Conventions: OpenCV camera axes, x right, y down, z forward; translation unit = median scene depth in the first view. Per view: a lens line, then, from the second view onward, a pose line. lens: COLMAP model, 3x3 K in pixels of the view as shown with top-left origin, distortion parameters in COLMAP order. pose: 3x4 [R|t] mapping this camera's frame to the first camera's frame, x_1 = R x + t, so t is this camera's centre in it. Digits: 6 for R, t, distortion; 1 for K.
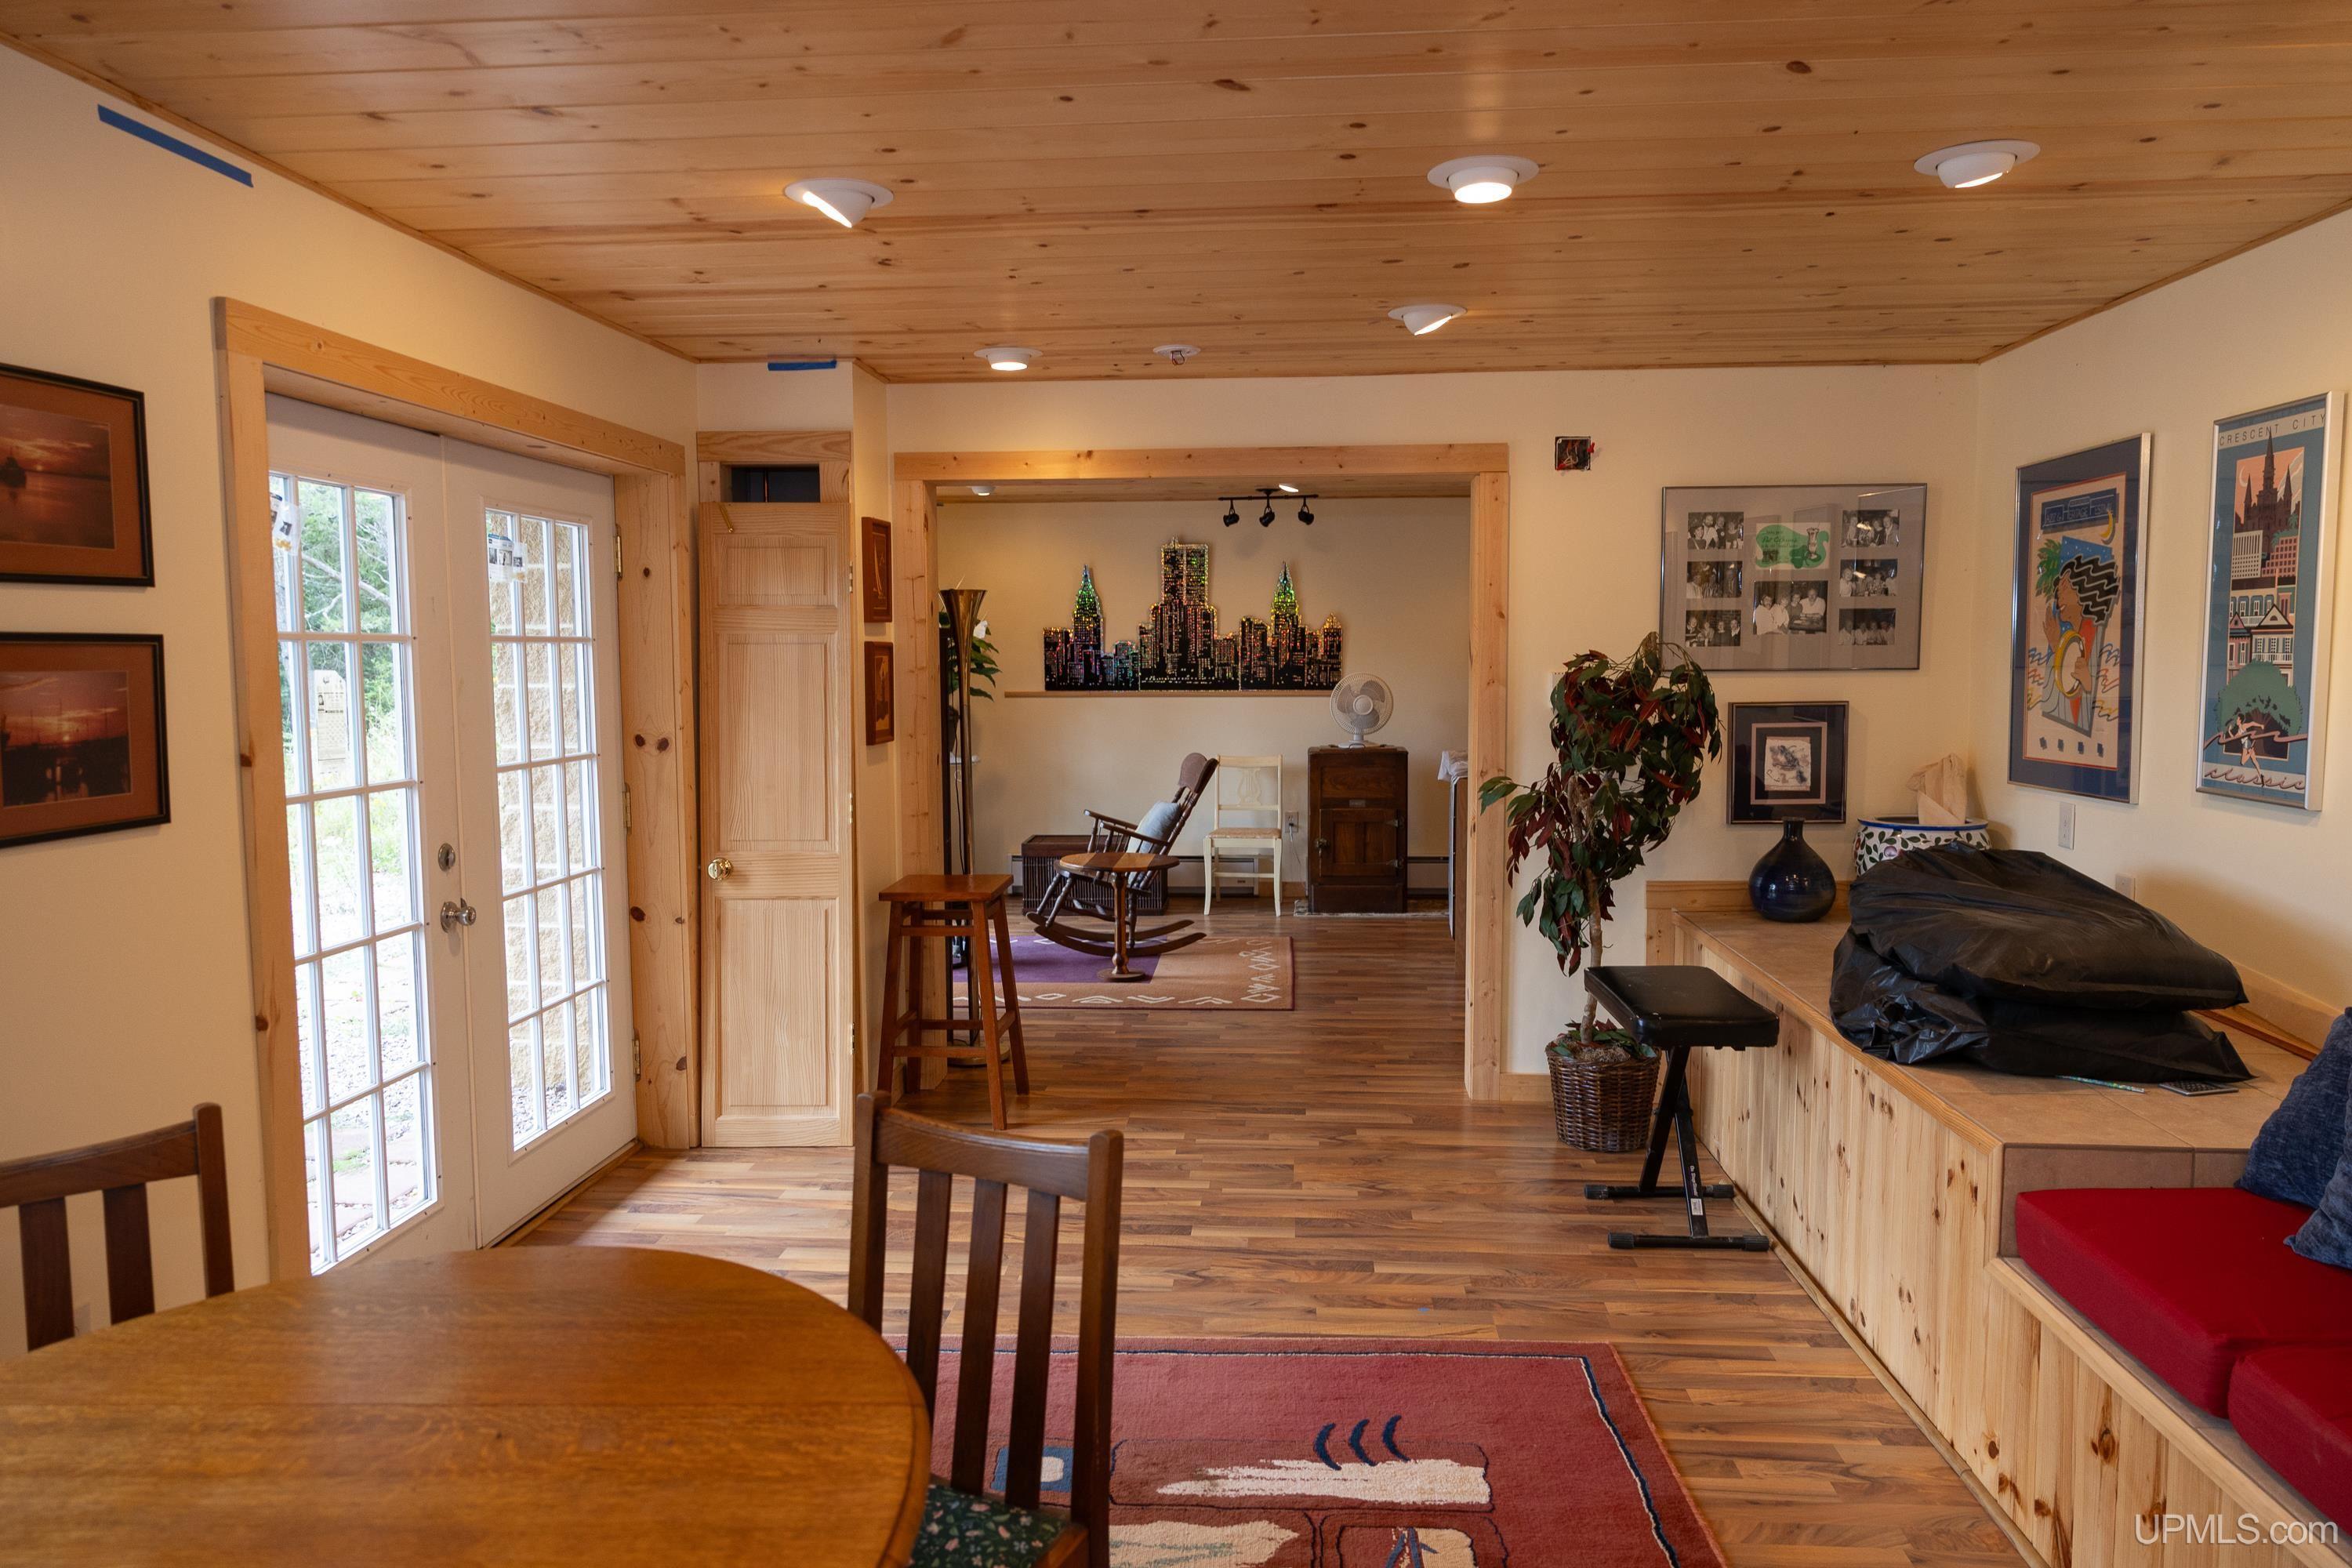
lens RADIAL K [[1557.7, 0, 1184.9], [0, 1557.7, 791.0], [0, 0, 1]] dist [-0.002264, -0.001194]
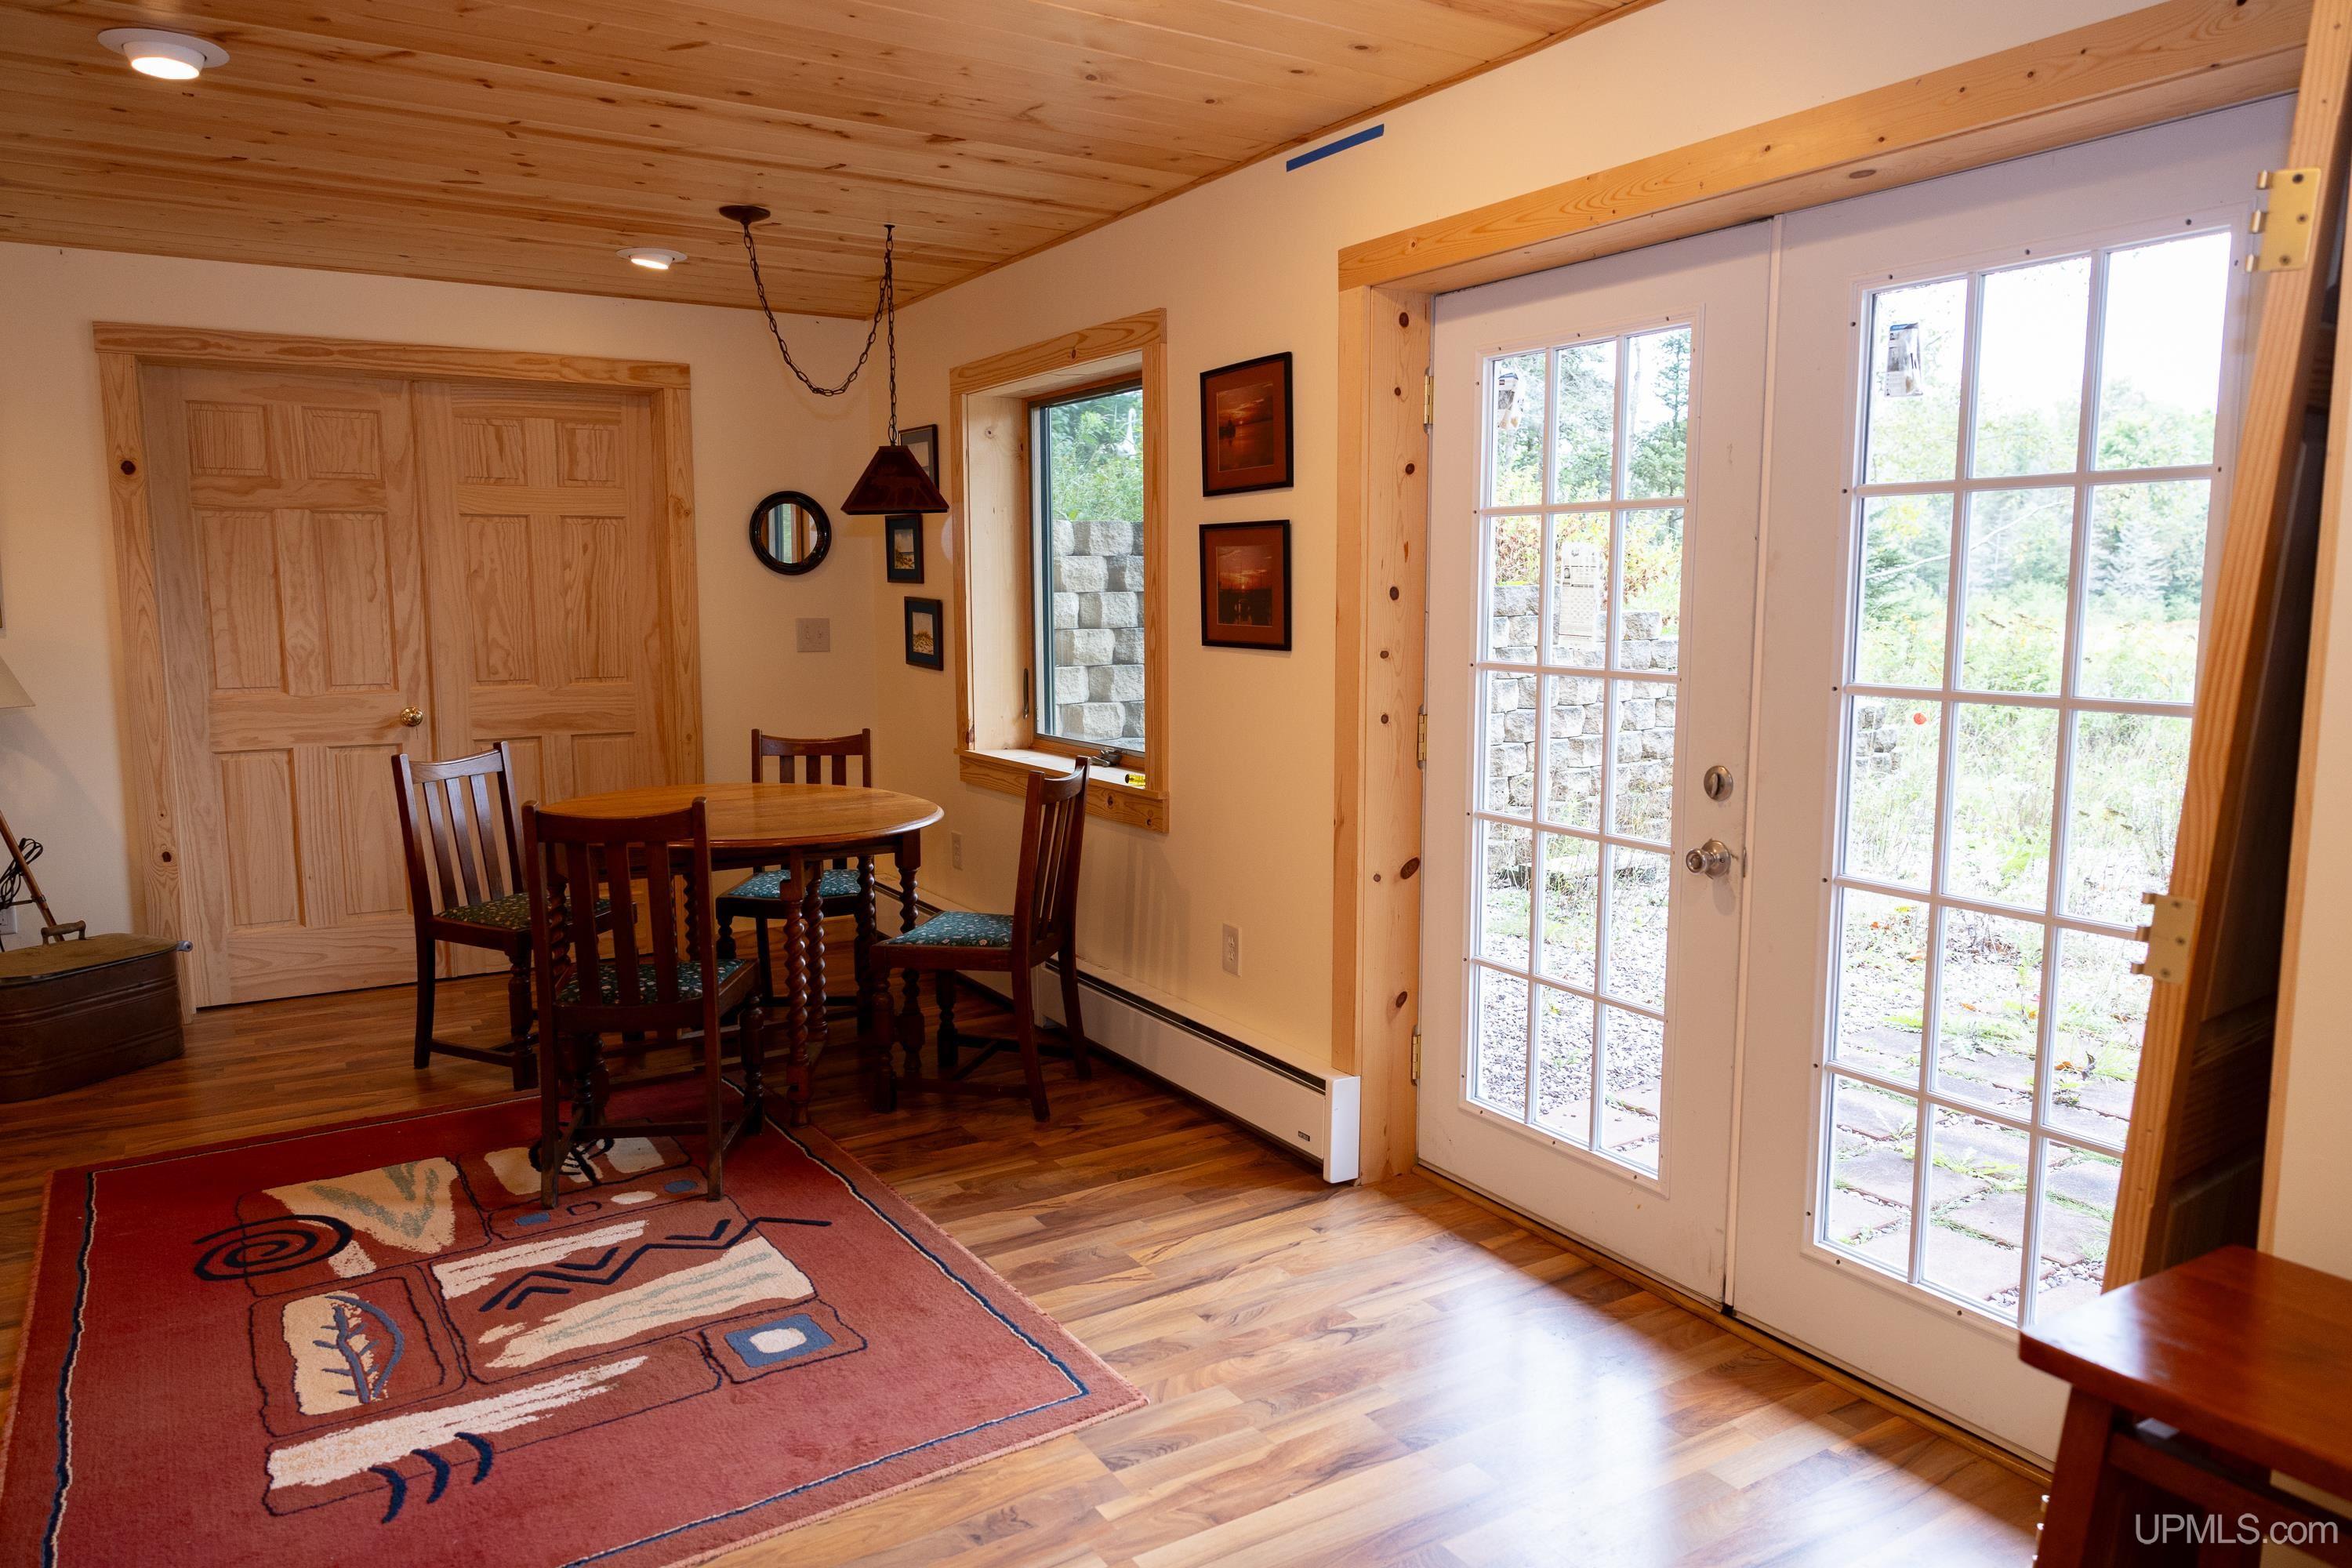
lens RADIAL K [[1557.7, 0, 1184.9], [0, 1557.7, 791.0], [0, 0, 1]] dist [-0.002264, -0.001194]
pose [[-0.809980, 0.082624, -0.580608, 0.249137], [-0.048221, 0.977290, 0.206345, -0.130602], [0.584472, 0.195132, -0.787601, 1.880044]]
